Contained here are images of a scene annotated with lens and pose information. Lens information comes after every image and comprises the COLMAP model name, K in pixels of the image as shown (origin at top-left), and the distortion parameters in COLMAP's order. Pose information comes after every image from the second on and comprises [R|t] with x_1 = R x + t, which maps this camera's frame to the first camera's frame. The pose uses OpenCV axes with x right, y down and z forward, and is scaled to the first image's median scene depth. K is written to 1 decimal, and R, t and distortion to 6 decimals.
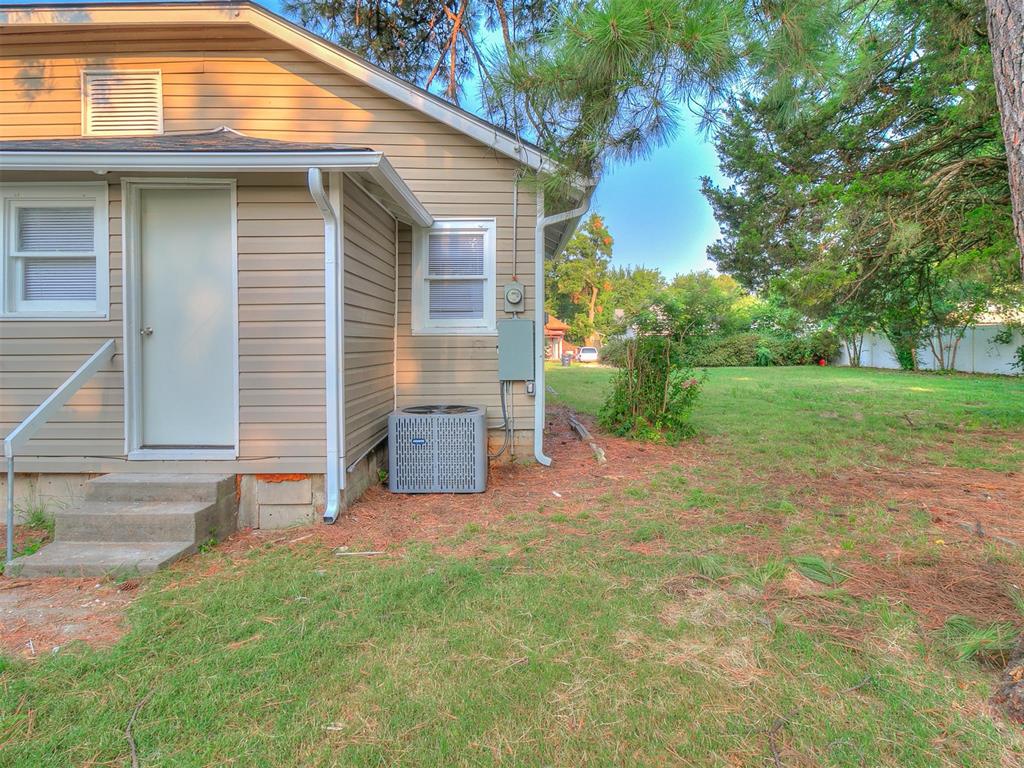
lens RADIAL K [[536.9, 0, 511.0], [0, 536.9, 350.7], [0, 0, 1]] dist [0.001211, 0.000197]
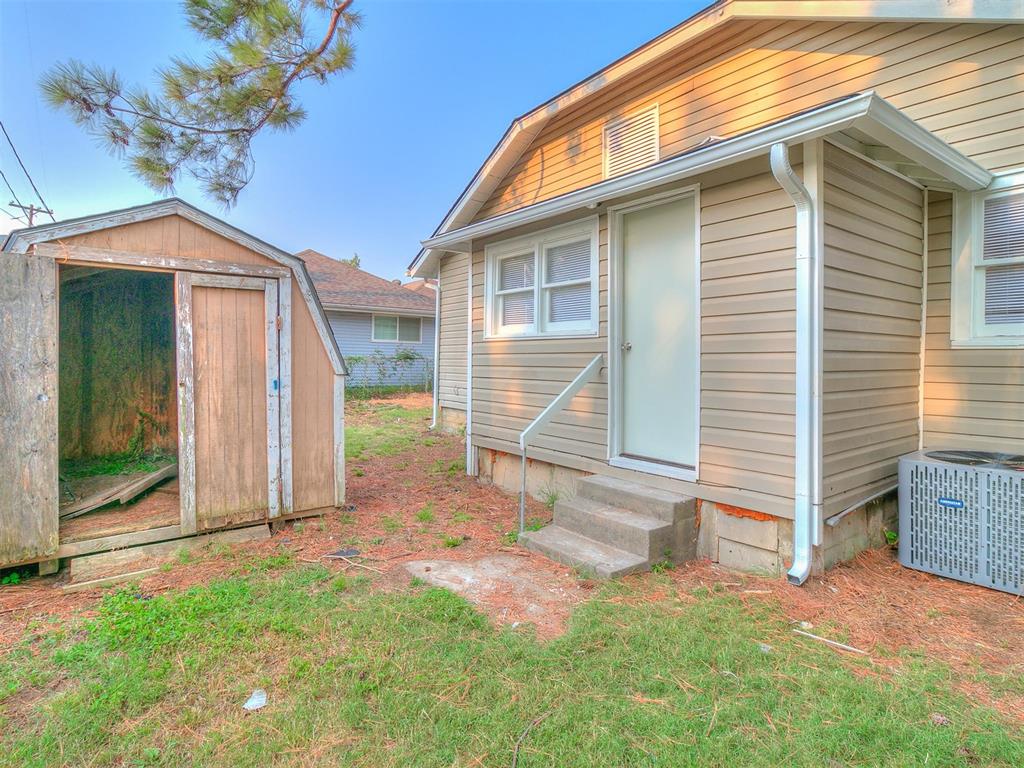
lens RADIAL K [[542.0, 0, 512.3], [0, 542.0, 361.1], [0, 0, 1]] dist [-0.000237, 0.001957]
pose [[0.617294, 0.008280, -0.786689, 0.031739], [-0.015771, 0.999874, -0.001852, -0.001970], [0.786574, 0.013550, 0.617347, 0.160908]]
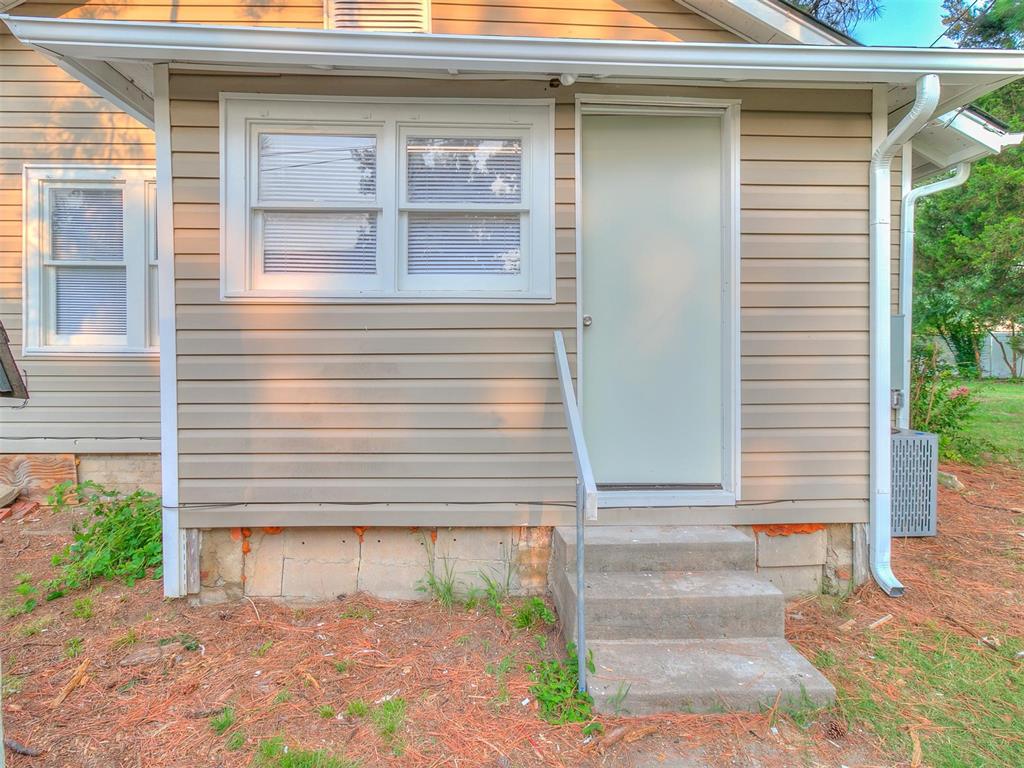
lens RADIAL K [[542.0, 0, 483.5], [0, 542.0, 364.3], [0, 0, 1]] dist [-0.001670, -0.000029]
pose [[0.999077, 0.003201, 0.042838, -0.862107], [-0.003749, 0.999912, 0.012710, 0.012308], [-0.042793, -0.012859, 0.999001, 0.310812]]
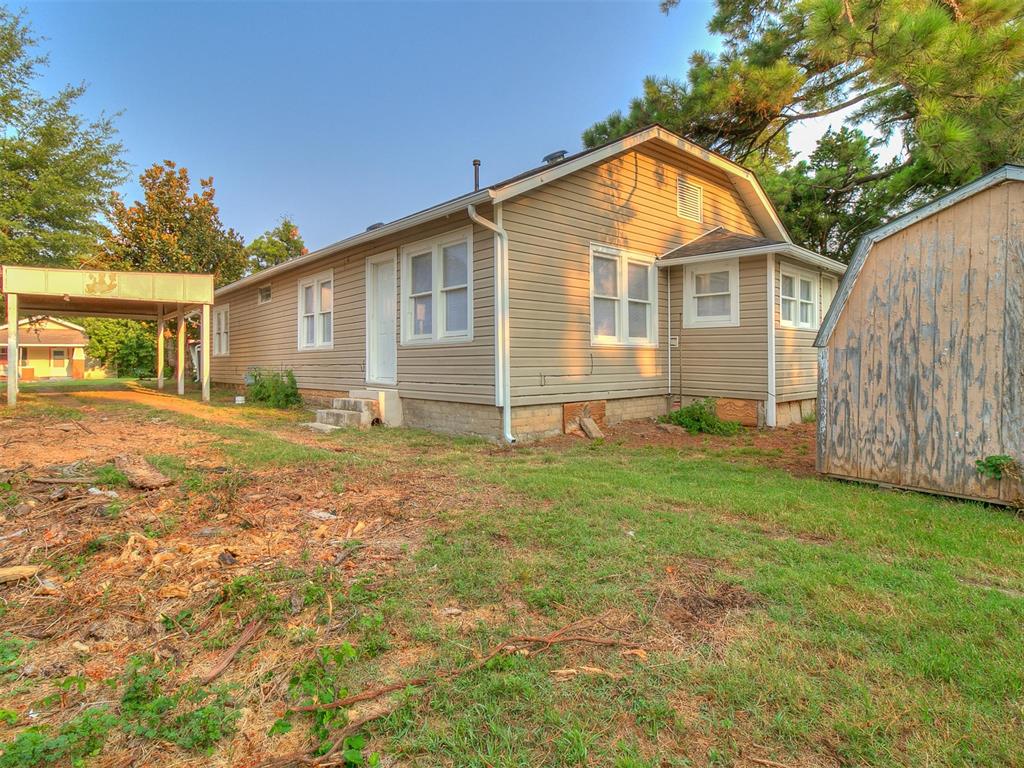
lens RADIAL K [[536.9, 0, 511.0], [0, 536.9, 350.7], [0, 0, 1]] dist [0.001211, 0.000197]
pose [[0.740169, 0.011189, 0.672328, -3.314595], [0.003567, 0.999782, -0.020565, 0.066917], [-0.672411, 0.017619, 0.739968, 0.187999]]
